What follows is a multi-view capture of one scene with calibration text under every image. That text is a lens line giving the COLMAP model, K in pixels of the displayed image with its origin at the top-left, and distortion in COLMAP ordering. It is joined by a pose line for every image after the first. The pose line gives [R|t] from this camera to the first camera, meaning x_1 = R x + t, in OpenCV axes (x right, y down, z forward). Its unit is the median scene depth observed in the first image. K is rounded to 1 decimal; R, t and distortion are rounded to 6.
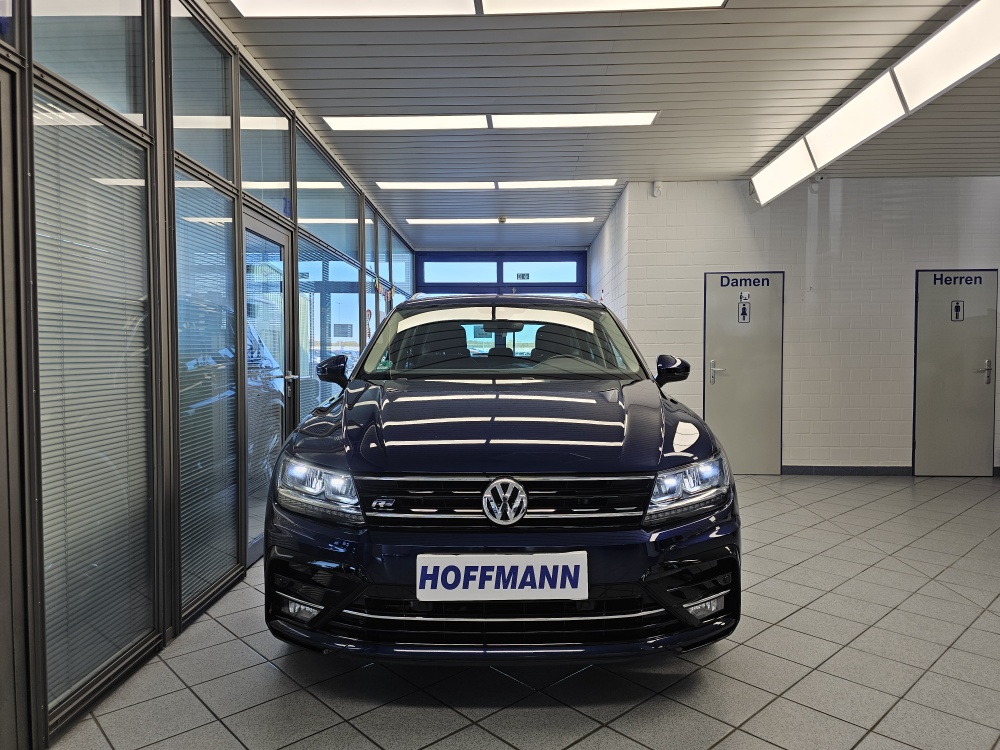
lens RADIAL K [[676.6, 0, 504.8], [0, 676.6, 371.2], [0, 0, 1]] dist [0.048518, -0.044809]
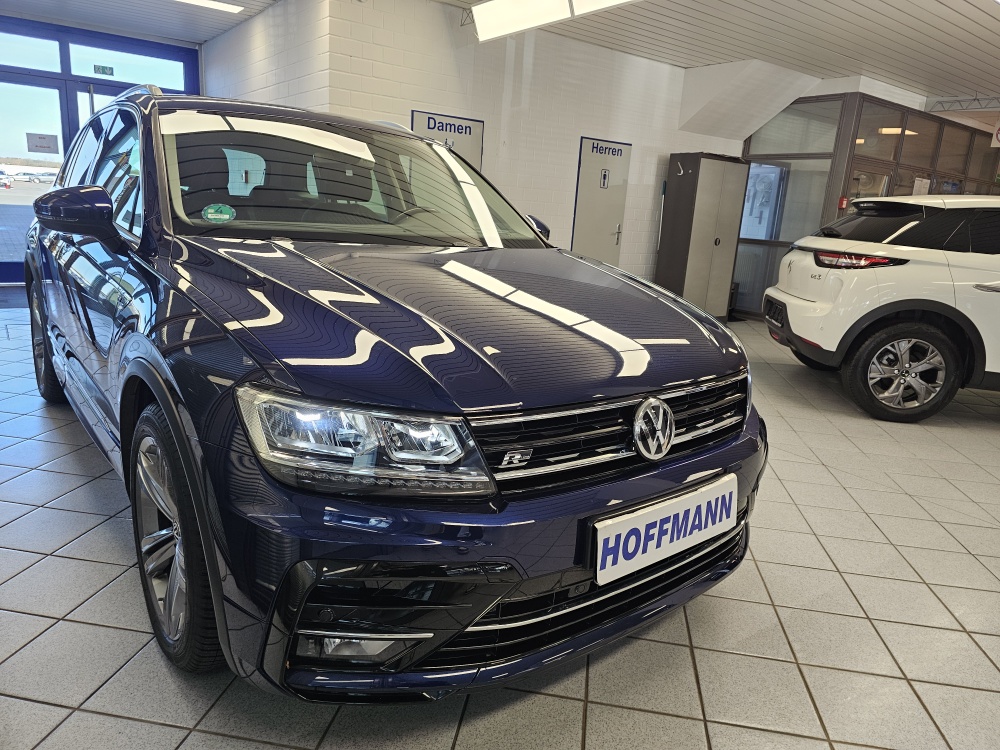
lens RADIAL K [[676.6, 0, 504.8], [0, 676.6, 371.2], [0, 0, 1]] dist [0.048518, -0.044809]
pose [[0.776033, -0.093964, 0.623653, -0.576861], [-0.051995, 0.975942, 0.211740, -0.018739], [-0.628545, -0.196744, 0.752478, 0.543935]]
